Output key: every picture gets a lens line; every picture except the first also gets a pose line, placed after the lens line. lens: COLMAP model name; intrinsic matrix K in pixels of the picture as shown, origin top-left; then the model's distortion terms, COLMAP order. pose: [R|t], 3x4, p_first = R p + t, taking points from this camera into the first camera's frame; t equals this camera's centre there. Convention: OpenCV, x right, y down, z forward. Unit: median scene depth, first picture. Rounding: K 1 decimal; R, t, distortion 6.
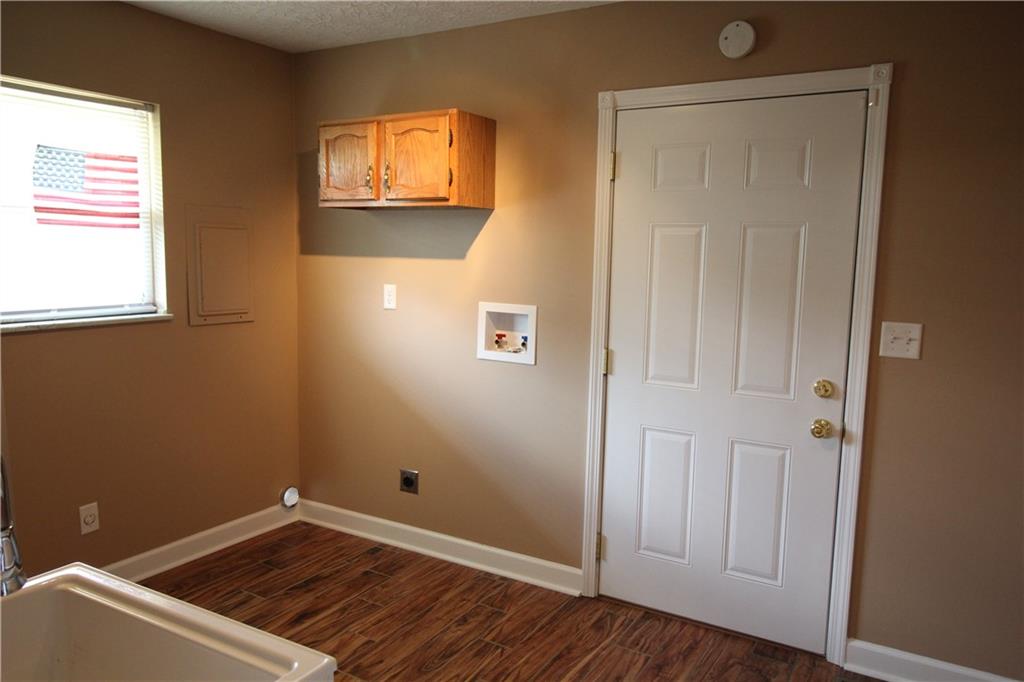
lens RADIAL K [[761.7, 0, 512.0], [0, 761.7, 341.0], [0, 0, 1]] dist [-0.004047, -0.002168]
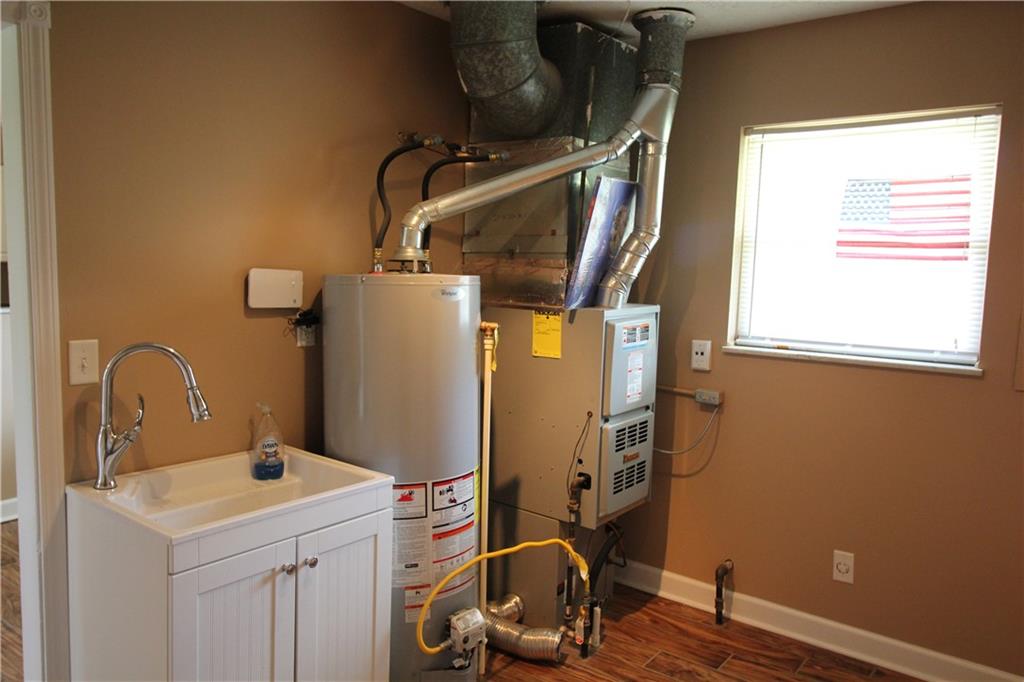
lens RADIAL K [[761.7, 0, 512.0], [0, 761.7, 341.0], [0, 0, 1]] dist [-0.004047, -0.002168]
pose [[-0.126295, 0.076575, -0.989033, 0.425719], [-0.146397, 0.984660, 0.094930, -0.075273], [0.981131, 0.156780, -0.113147, 0.683457]]
